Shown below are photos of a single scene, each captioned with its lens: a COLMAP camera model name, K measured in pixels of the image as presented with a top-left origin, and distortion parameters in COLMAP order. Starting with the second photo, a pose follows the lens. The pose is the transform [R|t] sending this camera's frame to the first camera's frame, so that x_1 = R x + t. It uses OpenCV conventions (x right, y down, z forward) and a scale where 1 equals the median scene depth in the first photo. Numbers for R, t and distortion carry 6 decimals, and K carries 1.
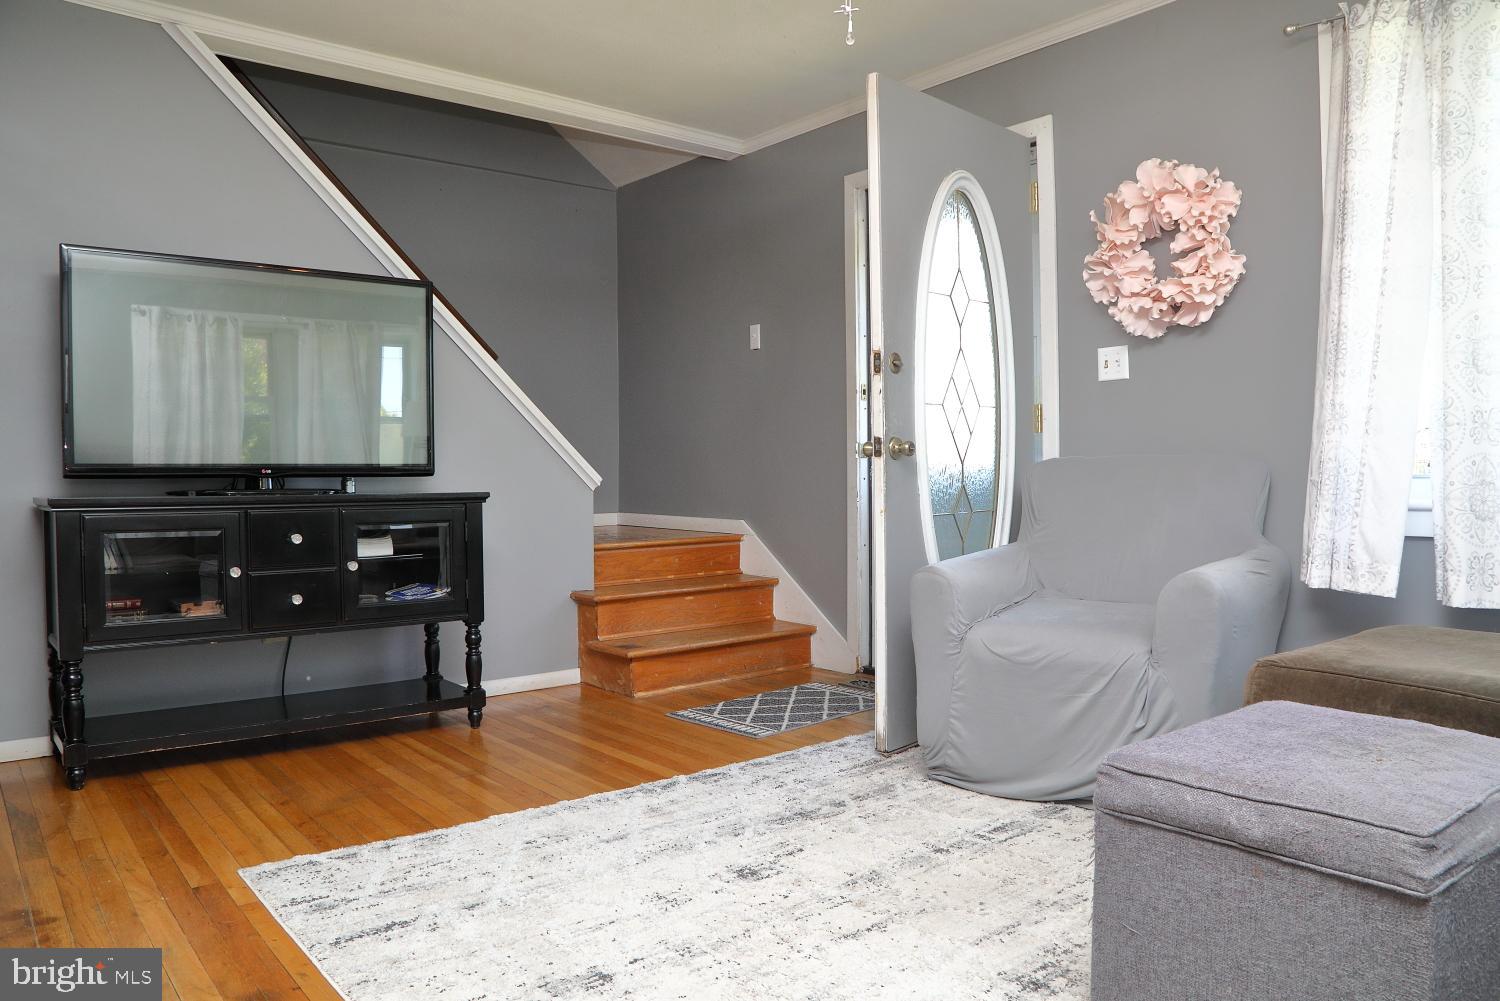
lens RADIAL K [[1053.0, 0, 750.0], [0, 1053.0, 500.5], [0, 0, 1]] dist [-0.118840, 0.070458]
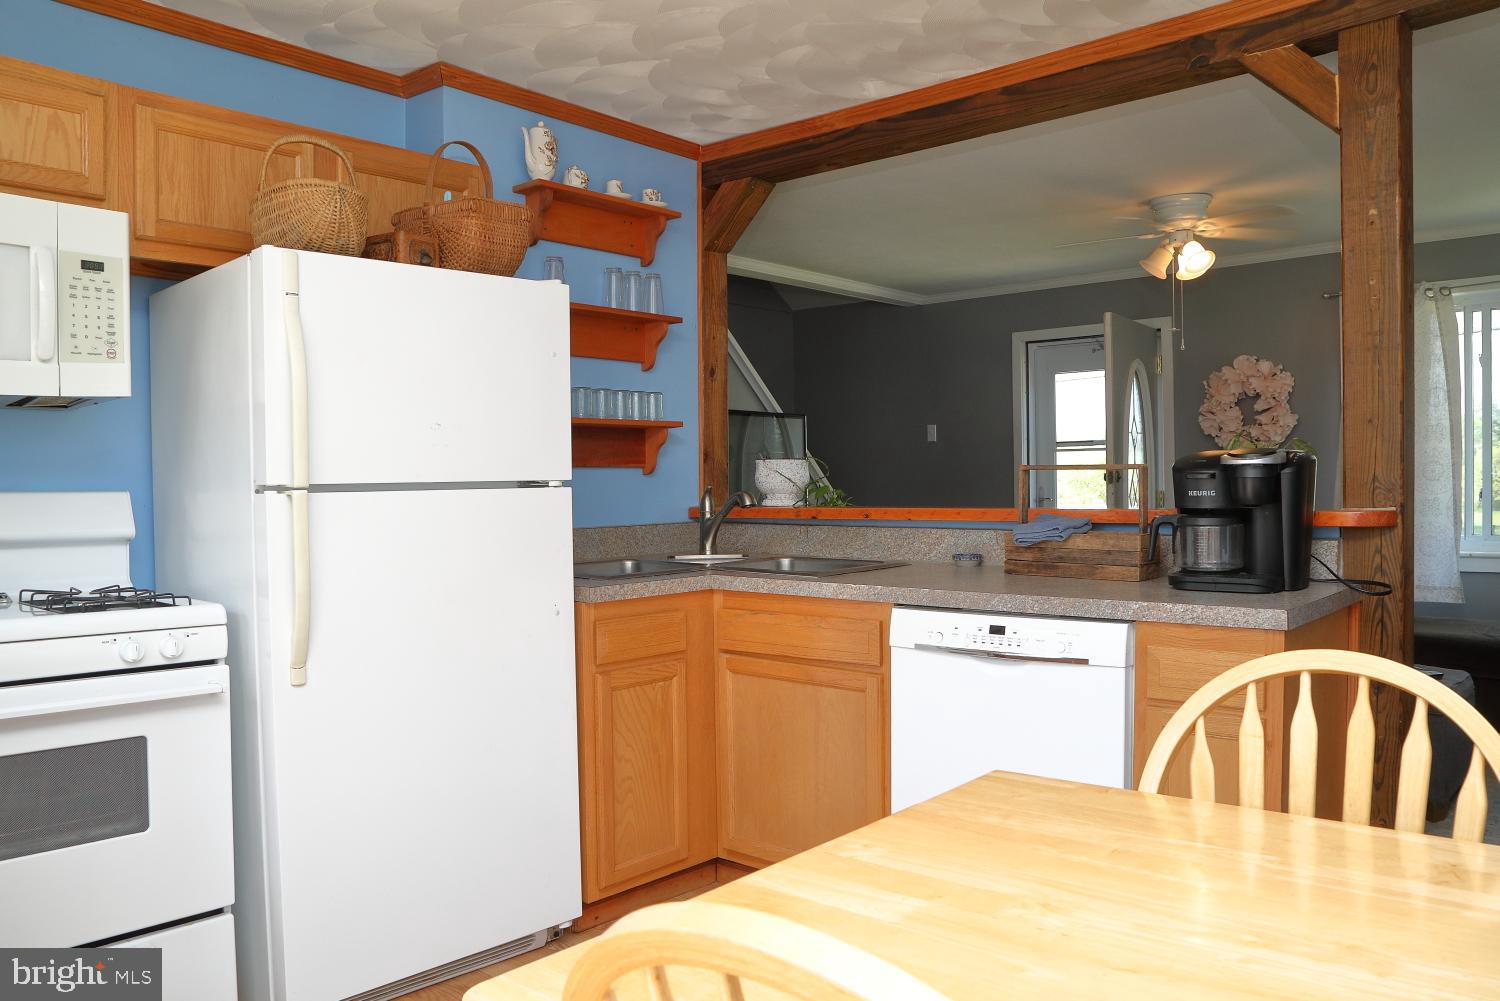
lens RADIAL K [[1129.2, 0, 754.6], [0, 1129.2, 509.6], [0, 0, 1]] dist [-0.067366, 0.005673]
pose [[0.985797, -0.011442, 0.167552, -0.838671], [0.012344, 0.999914, -0.004343, -0.081090], [-0.167488, 0.006350, 0.985854, -0.816613]]
